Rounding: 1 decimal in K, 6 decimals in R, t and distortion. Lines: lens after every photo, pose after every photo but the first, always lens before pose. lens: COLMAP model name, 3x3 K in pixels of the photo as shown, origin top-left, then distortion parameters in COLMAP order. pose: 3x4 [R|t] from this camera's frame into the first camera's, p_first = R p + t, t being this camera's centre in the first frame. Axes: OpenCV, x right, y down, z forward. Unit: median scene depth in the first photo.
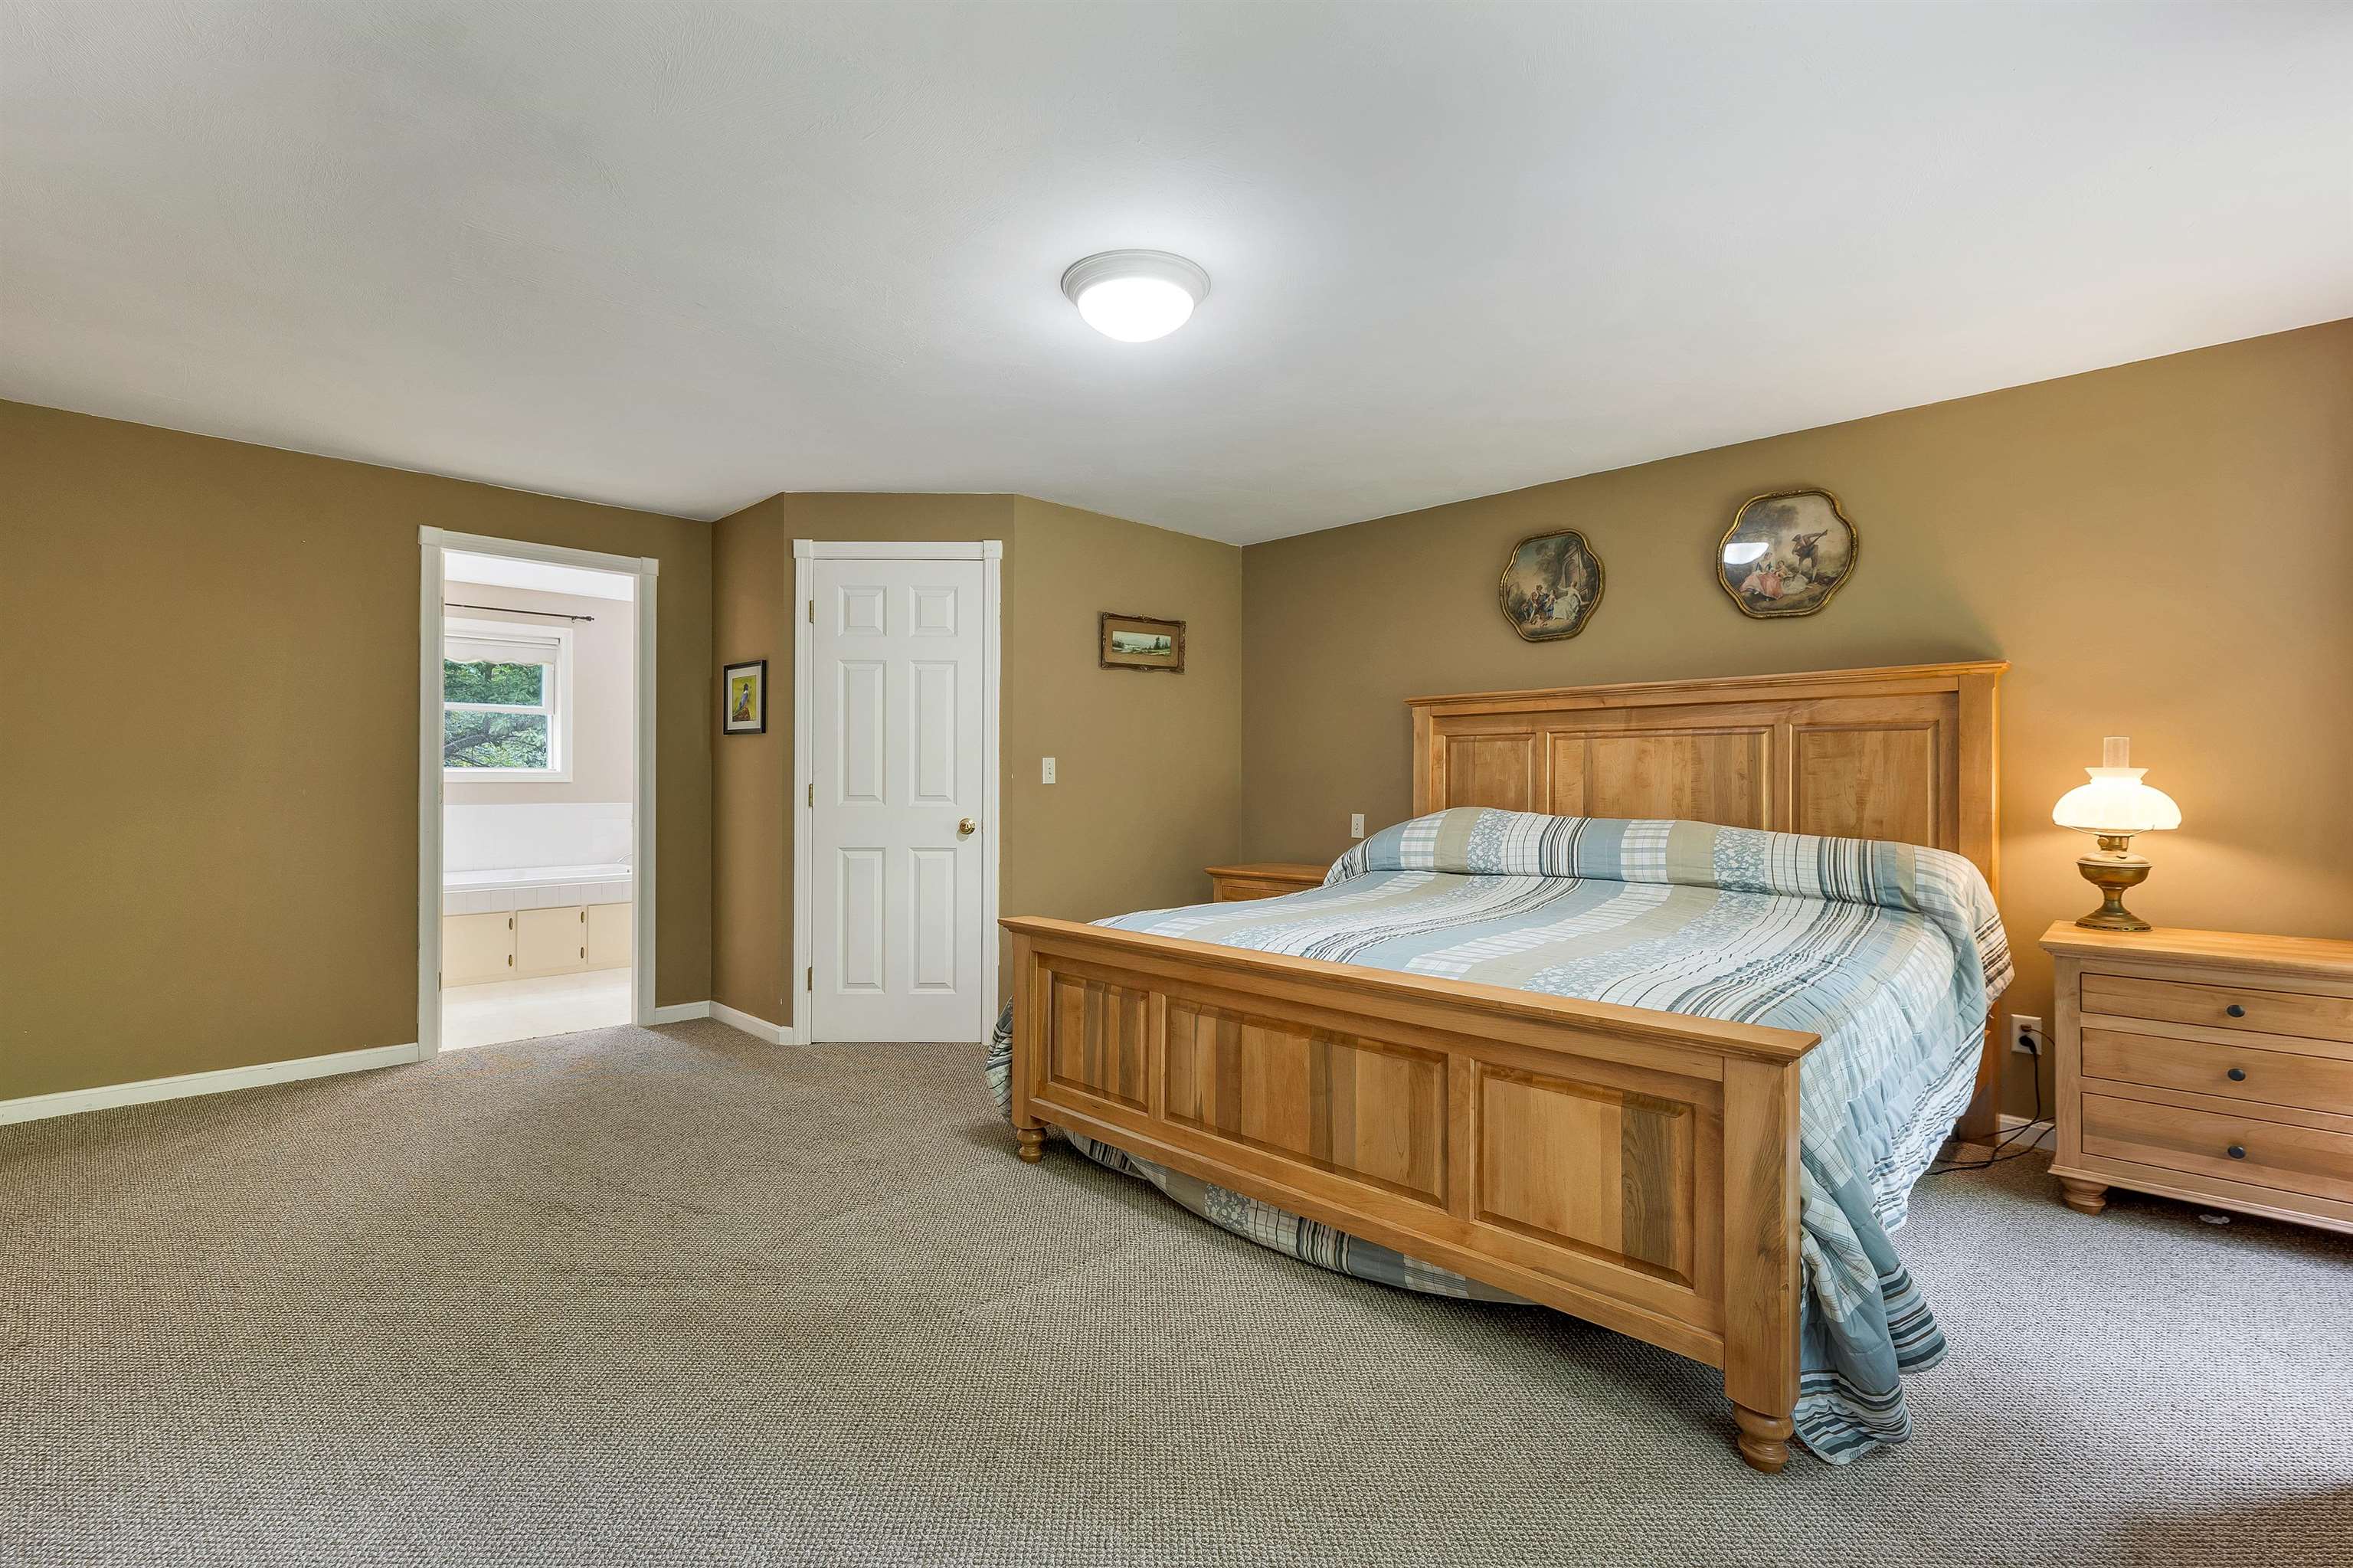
lens RADIAL K [[1028.0, 0, 1182.0], [0, 1028.0, 805.8], [0, 0, 1]] dist [-0.000909, -0.000094]
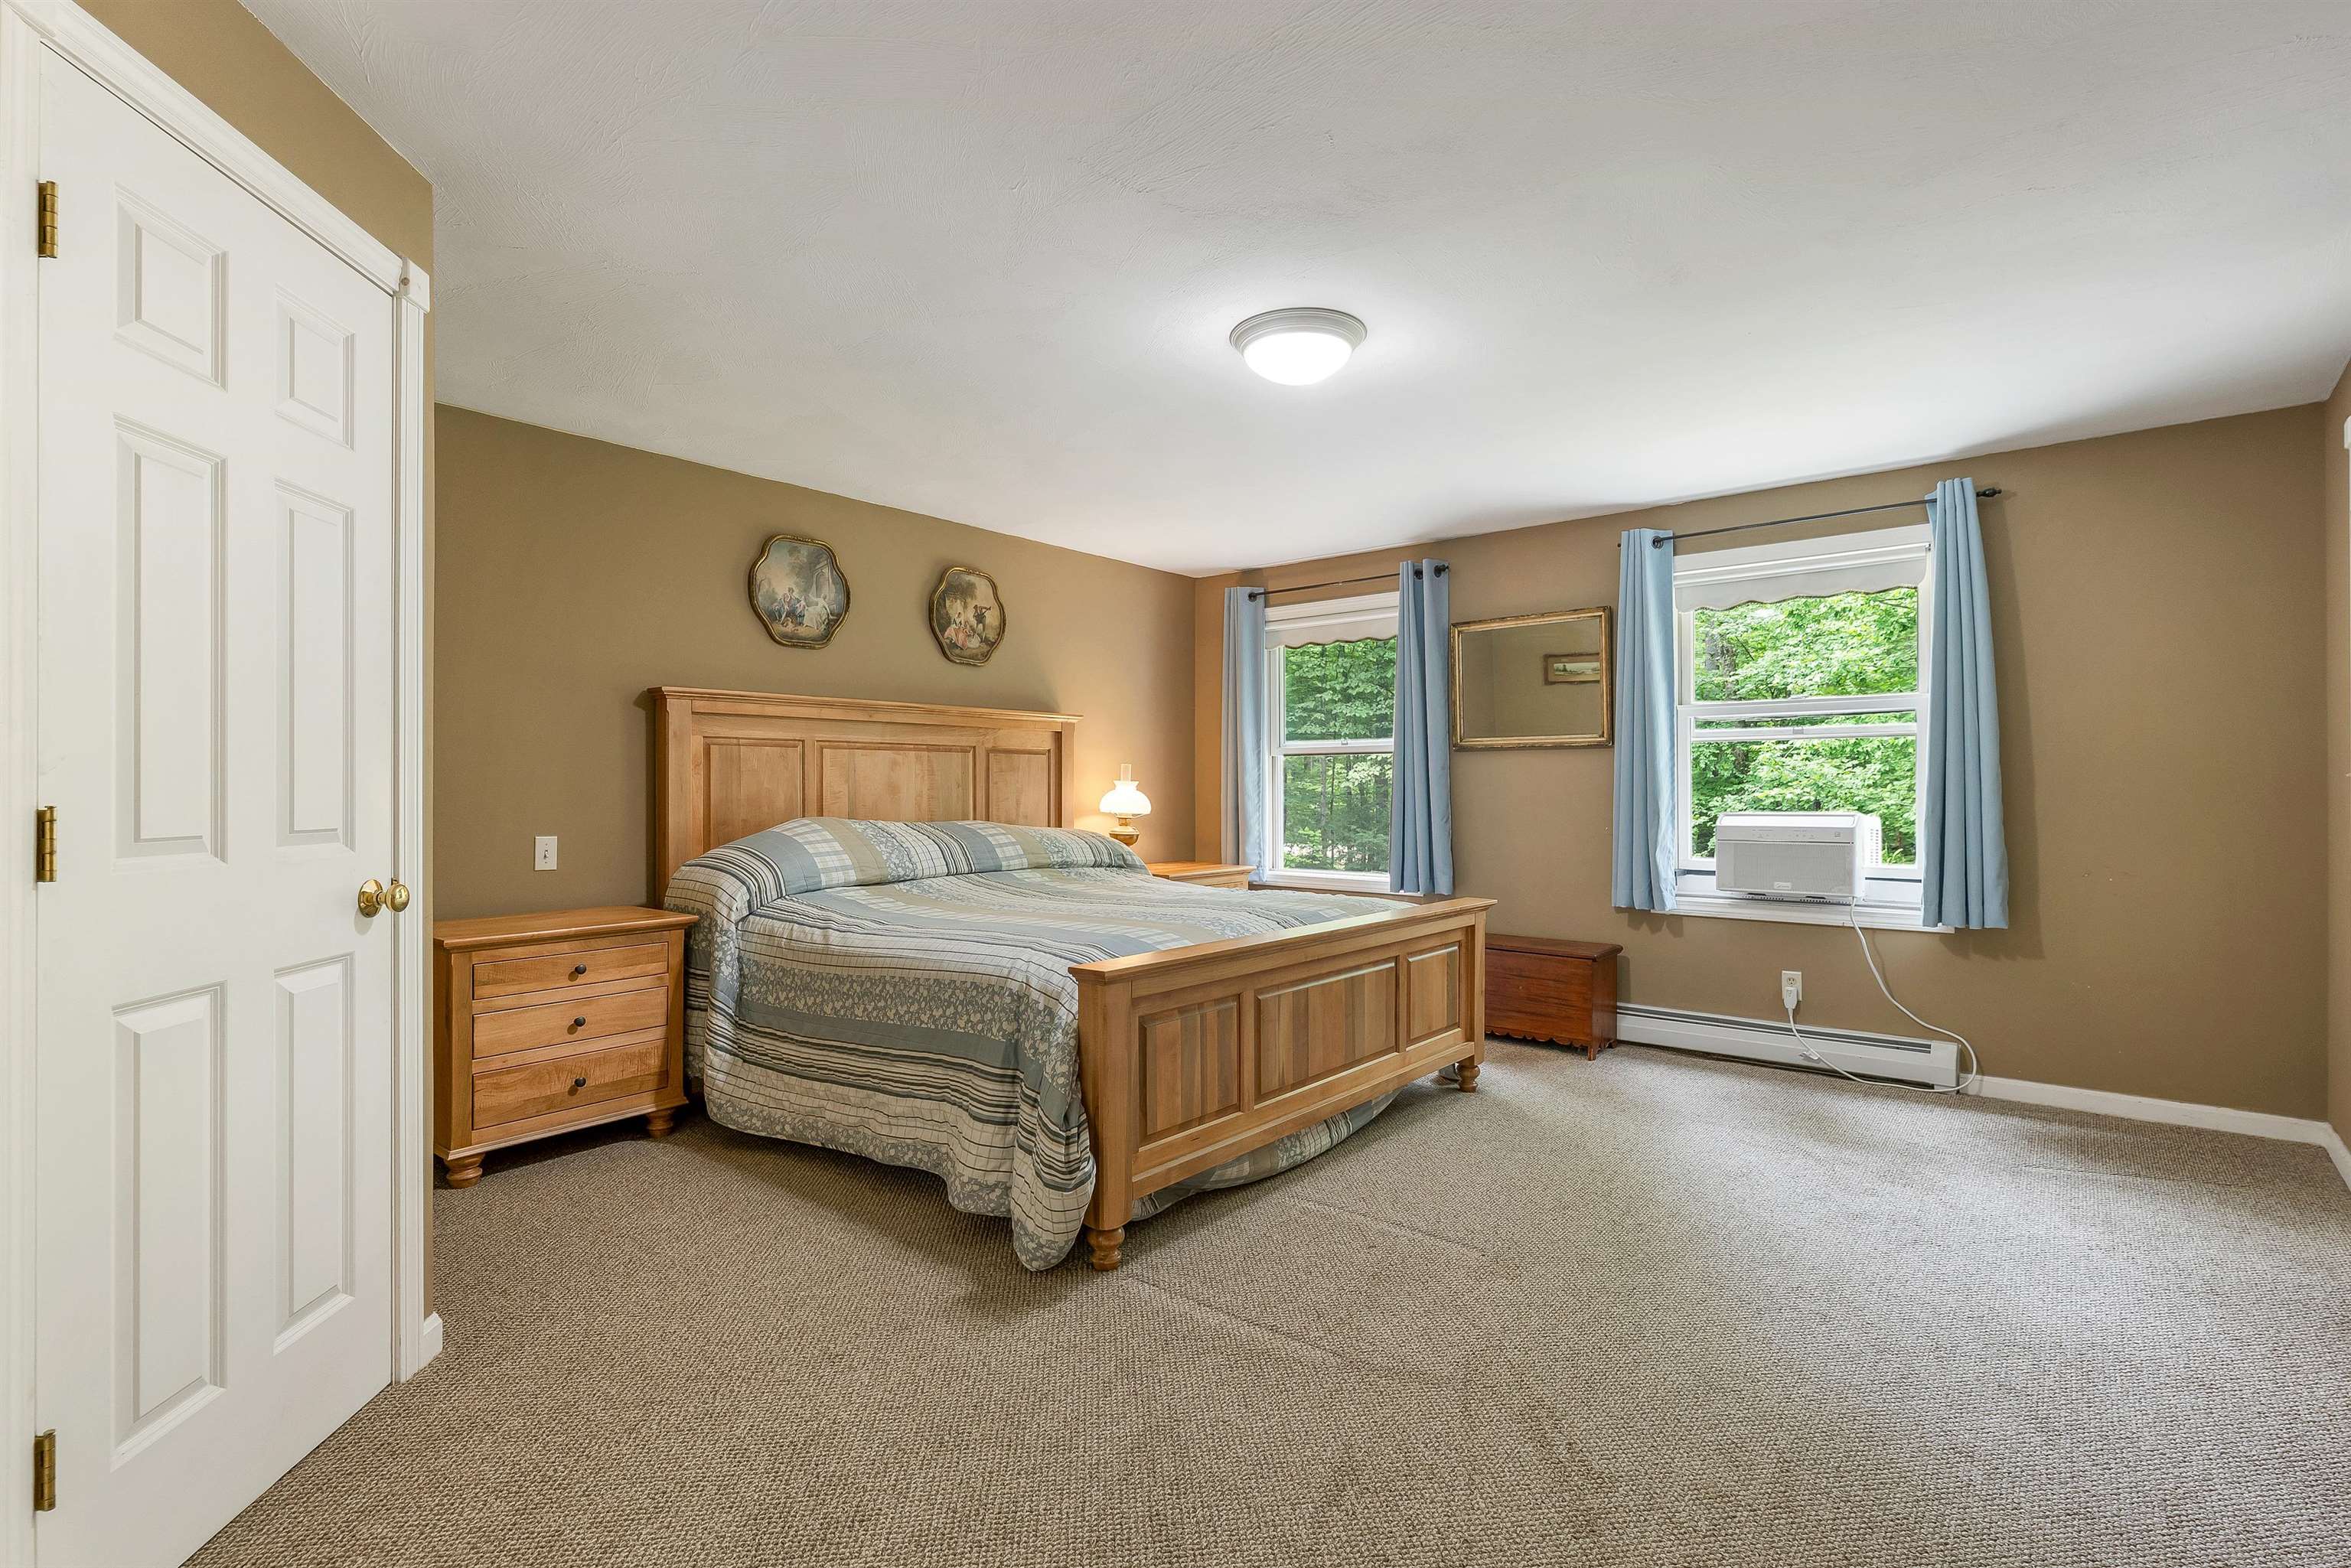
lens RADIAL K [[1093.7, 0, 1167.2], [0, 1093.7, 799.3], [0, 0, 1]] dist [0.001178, 0.000003]
pose [[-0.065116, -0.011696, 0.997809, -0.841034], [0.026375, 0.999562, 0.013438, -0.022987], [-0.997529, 0.027192, -0.064779, 0.850910]]
